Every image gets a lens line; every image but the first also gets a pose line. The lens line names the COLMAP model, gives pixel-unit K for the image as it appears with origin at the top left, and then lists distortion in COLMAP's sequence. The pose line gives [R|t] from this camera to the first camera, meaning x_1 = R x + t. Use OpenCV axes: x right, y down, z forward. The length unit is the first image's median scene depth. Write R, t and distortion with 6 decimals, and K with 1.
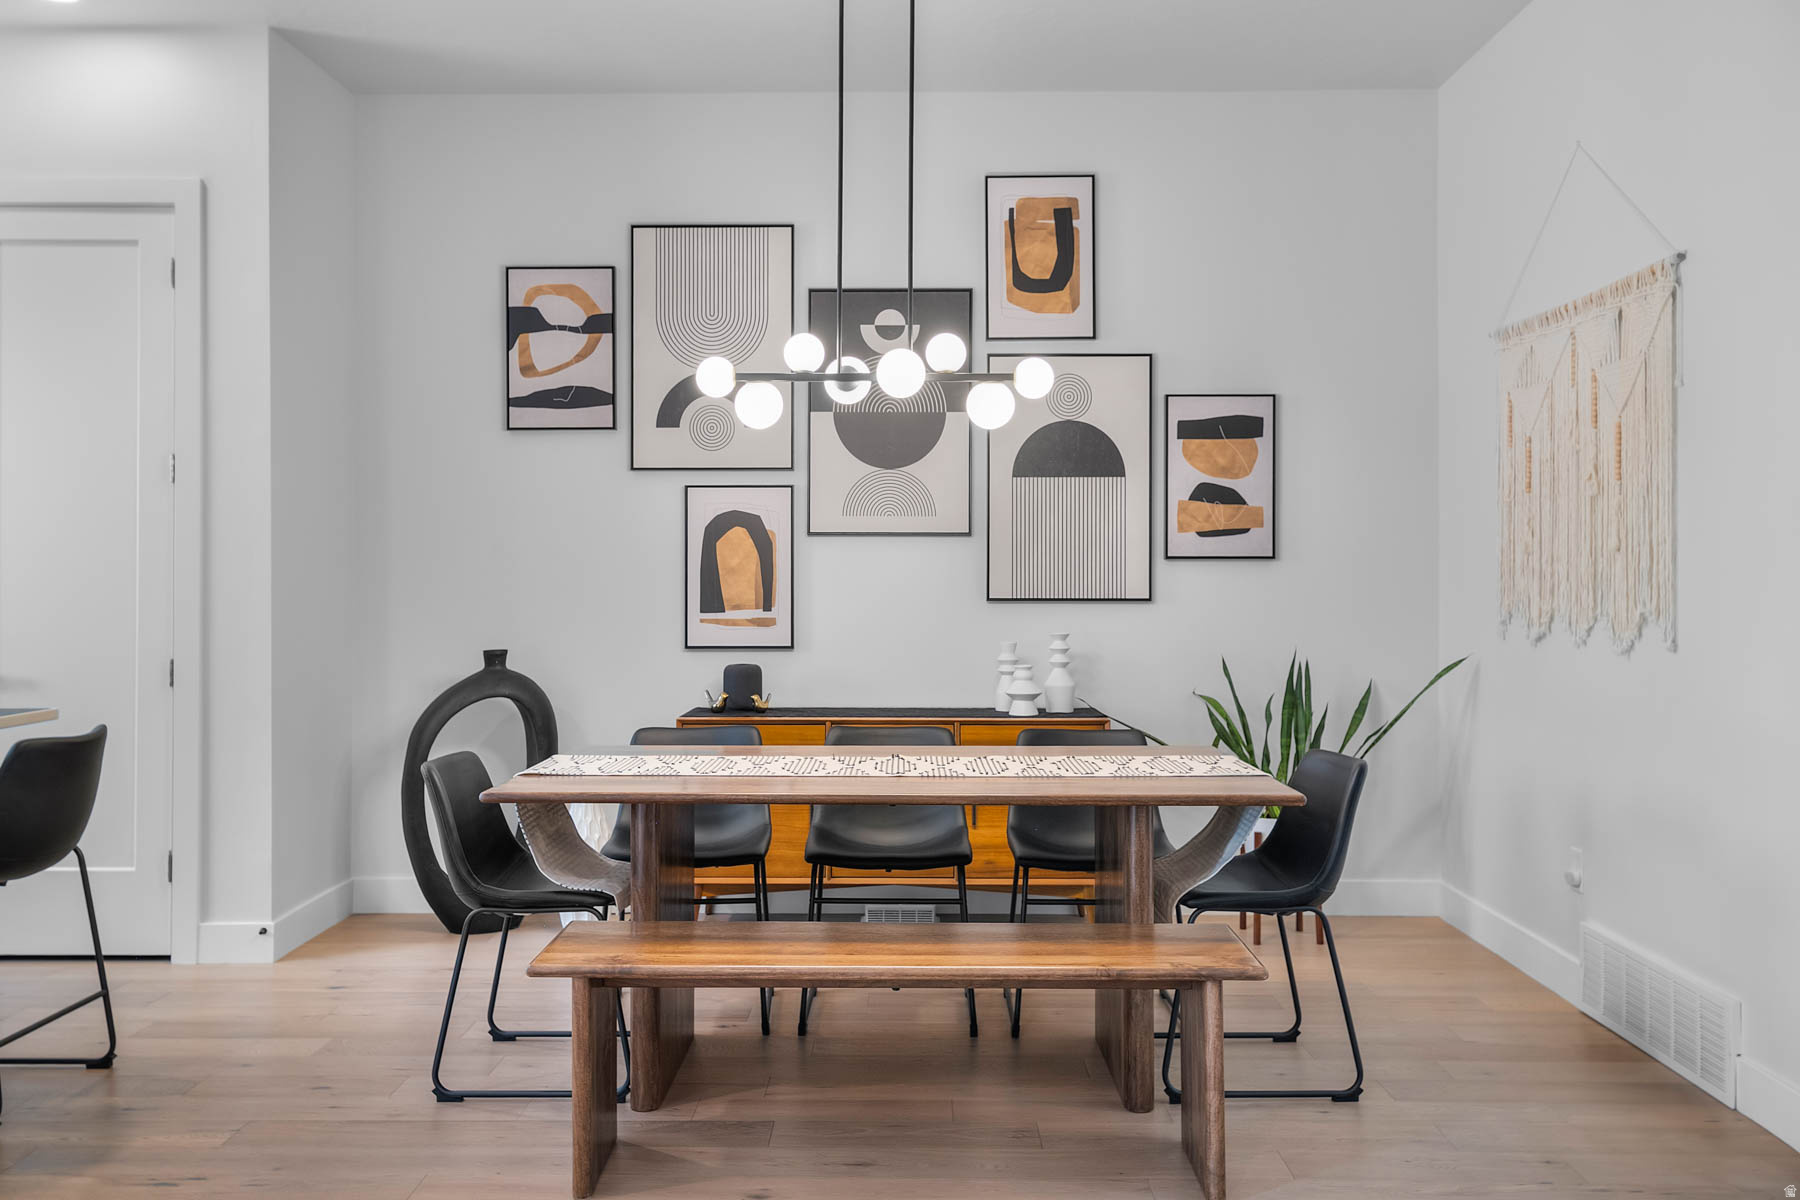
lens RADIAL K [[1496.8, 0, 898.8], [0, 1496.8, 573.0], [0, 0, 1]] dist [0.013163, 0.009915]
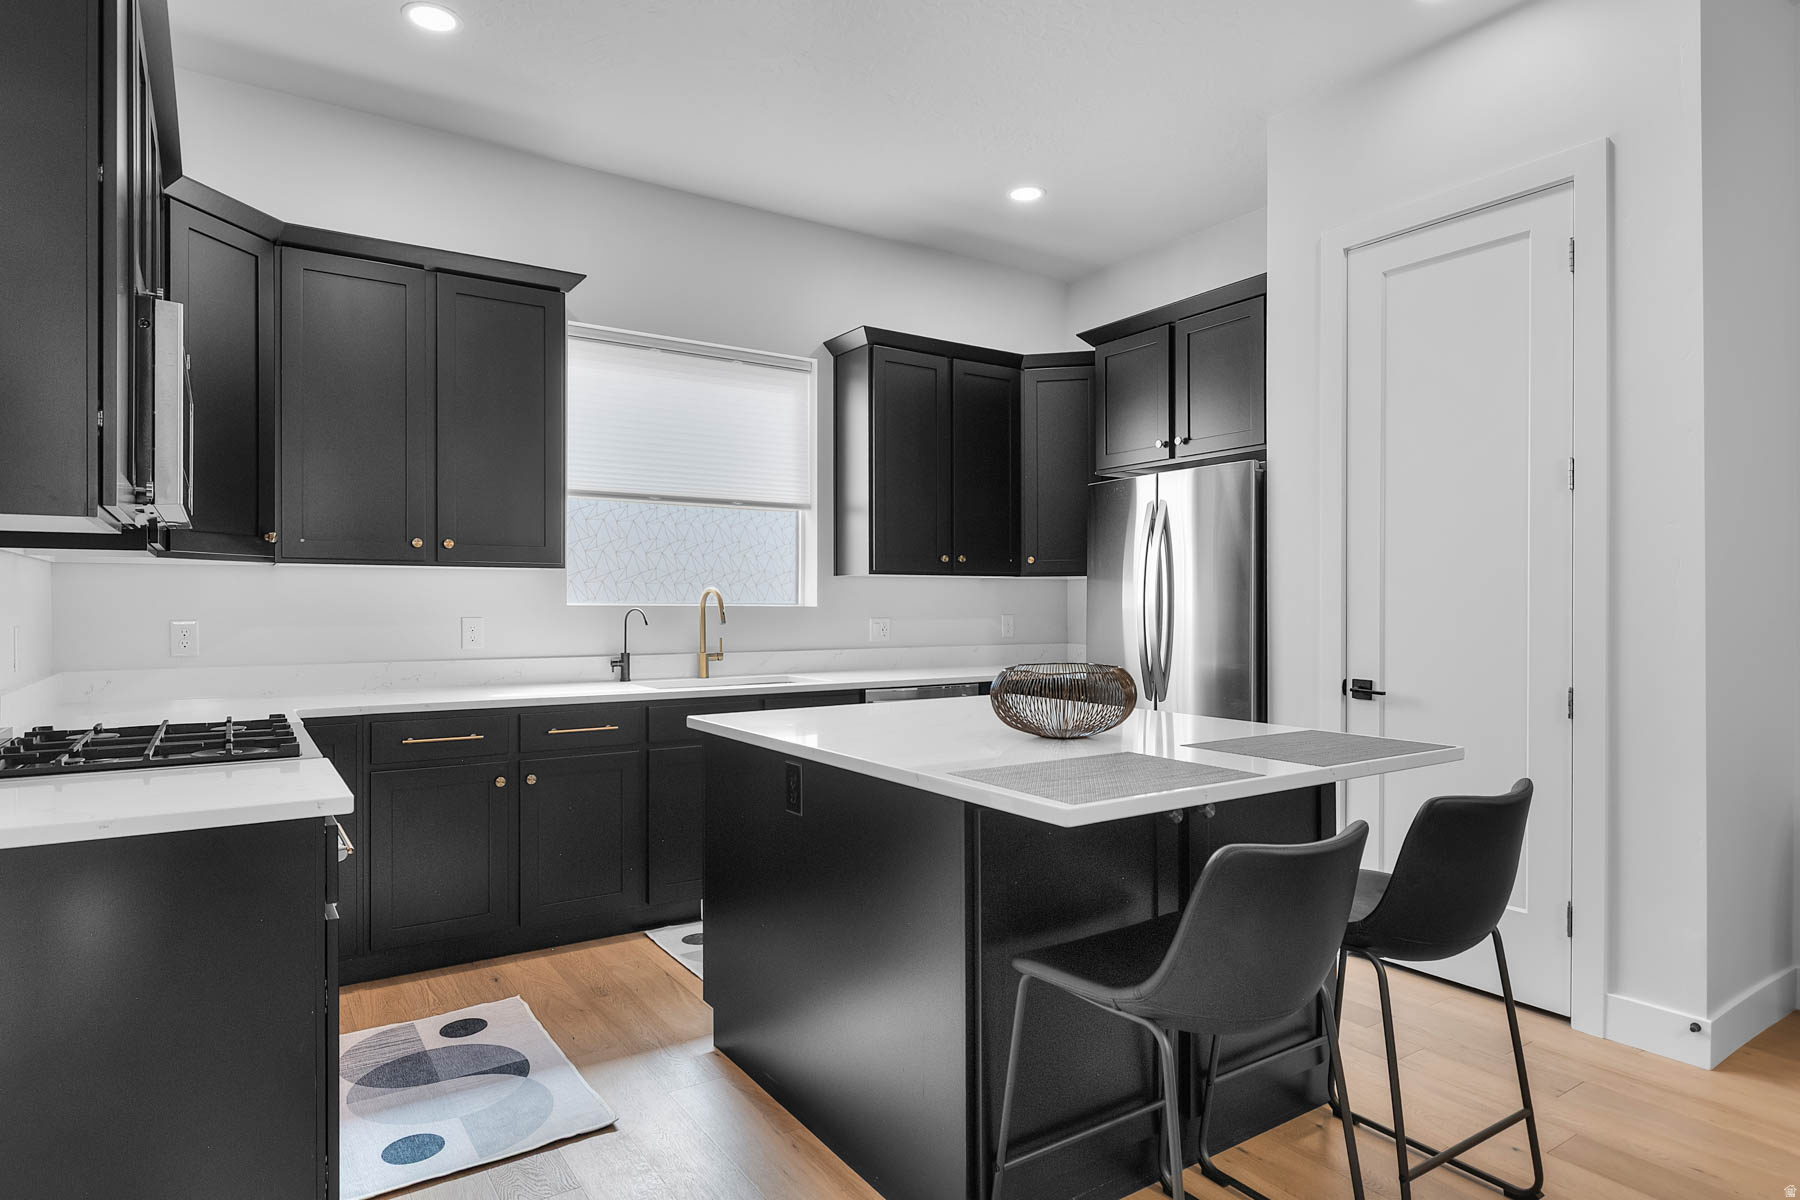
lens RADIAL K [[996.8, 0, 895.9], [0, 996.8, 606.4], [0, 0, 1]] dist [0.001454, 0.000520]
pose [[0.562731, 0.002134, -0.826638, -0.190496], [0.002433, 0.999988, 0.004237, 0.004970], [0.826637, -0.004396, 0.562719, 0.290920]]
